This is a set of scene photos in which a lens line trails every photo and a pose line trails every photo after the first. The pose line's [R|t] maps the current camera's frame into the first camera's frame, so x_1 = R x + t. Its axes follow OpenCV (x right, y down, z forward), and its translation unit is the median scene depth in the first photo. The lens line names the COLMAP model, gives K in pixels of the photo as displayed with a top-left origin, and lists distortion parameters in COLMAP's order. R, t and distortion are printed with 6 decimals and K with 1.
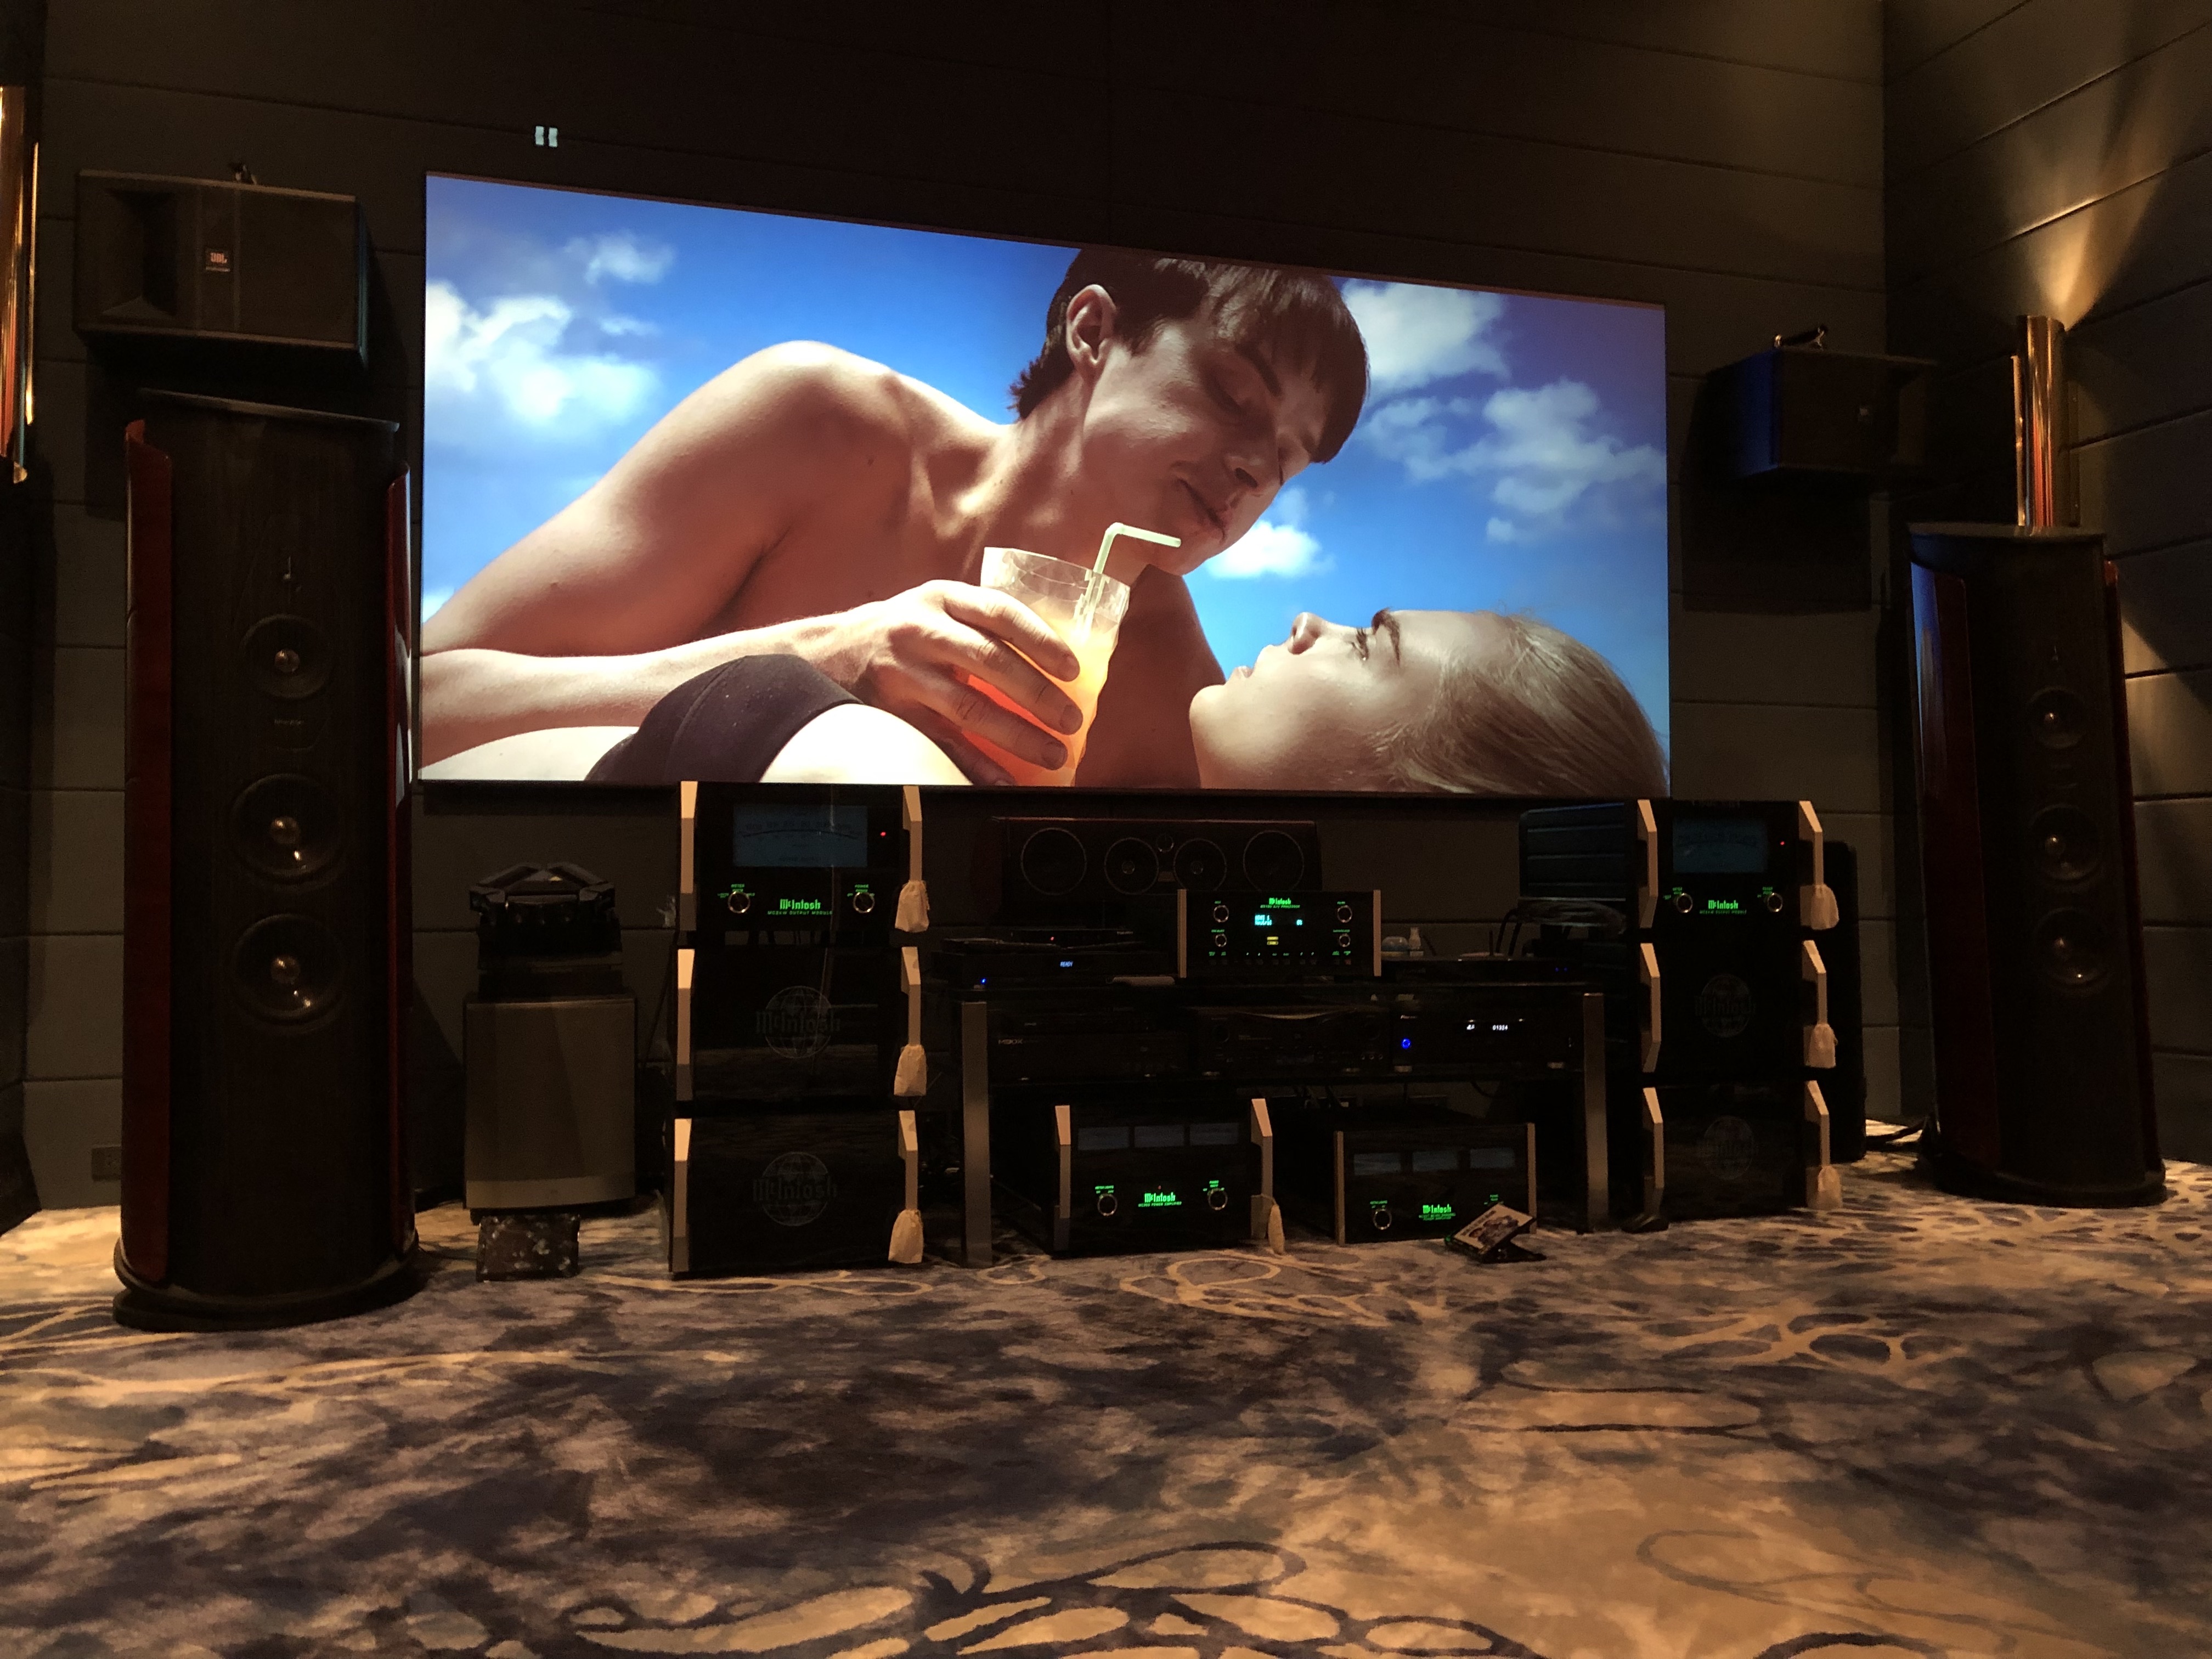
lens RADIAL K [[1796.6, 0, 1093.5], [0, 1796.6, 823.6], [0, 0, 1]] dist [0.094812, -0.122589]
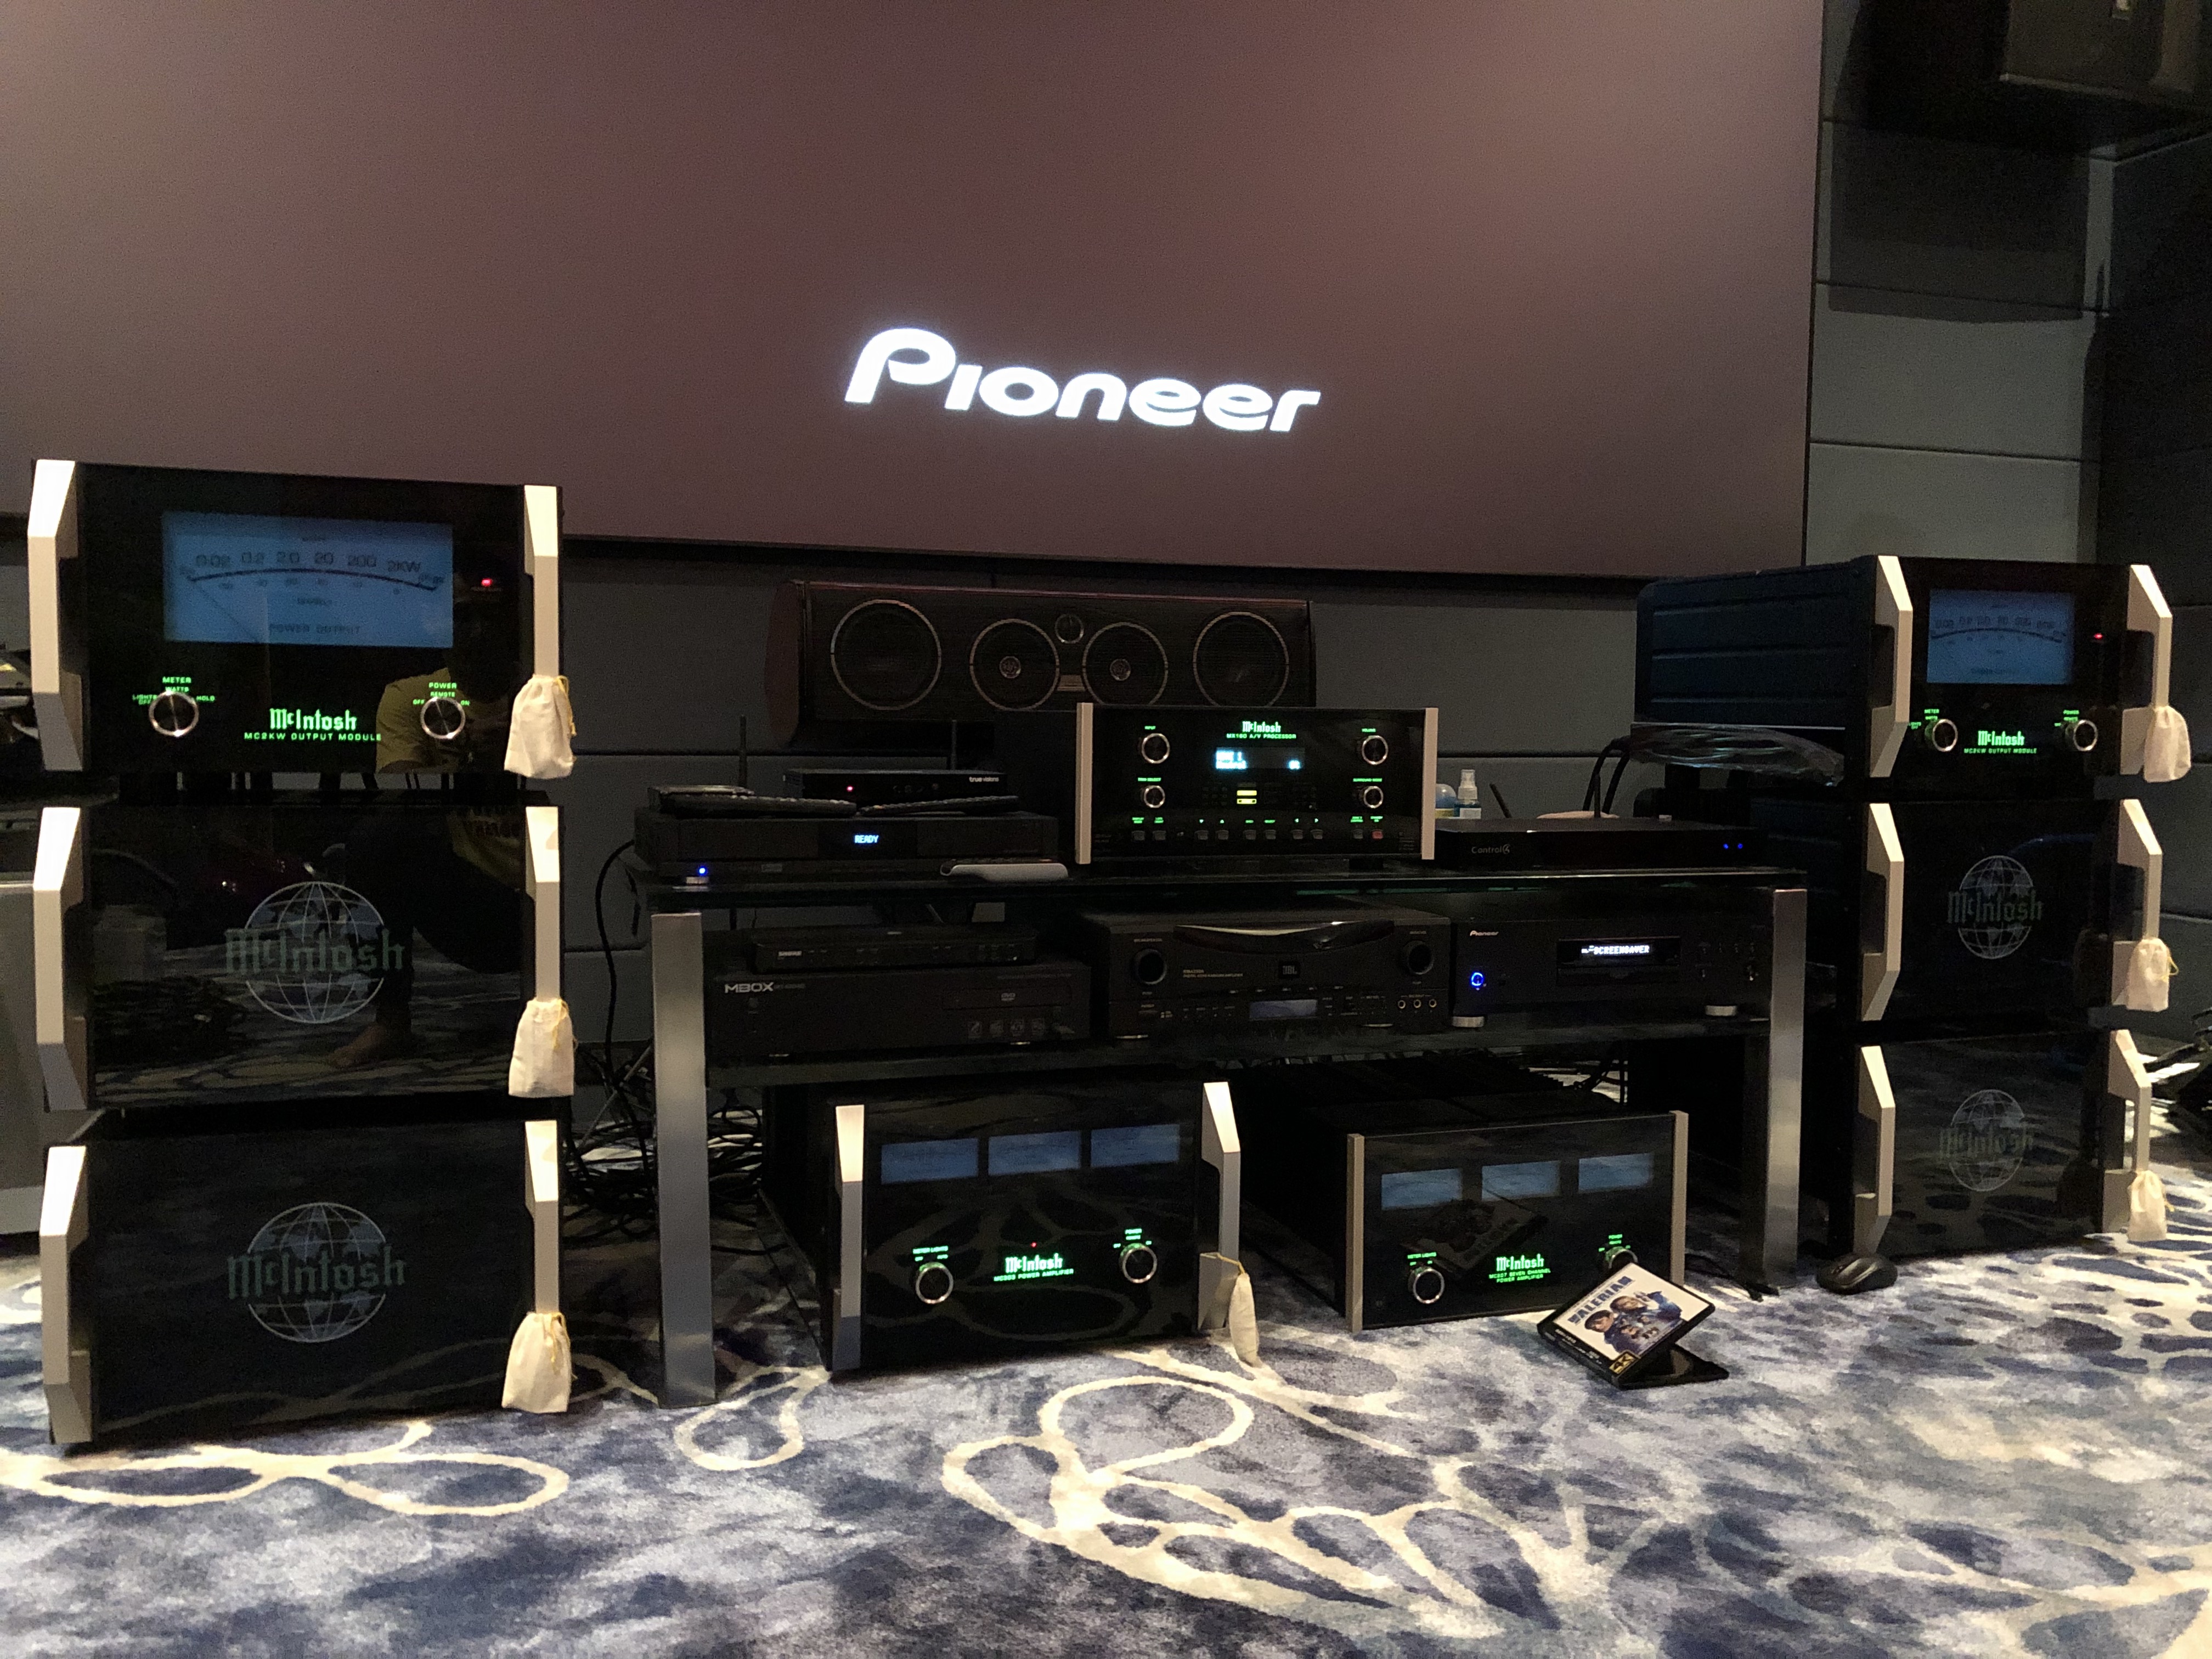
lens RADIAL K [[1800.3, 0, 1106.0], [0, 1800.3, 829.5], [0, 0, 1]] dist [0.059638, -0.057426]
pose [[0.999166, 0.010193, 0.039531, 0.035279], [-0.014237, 0.994539, 0.103388, 0.018762], [-0.038261, -0.103865, 0.993855, 0.462774]]
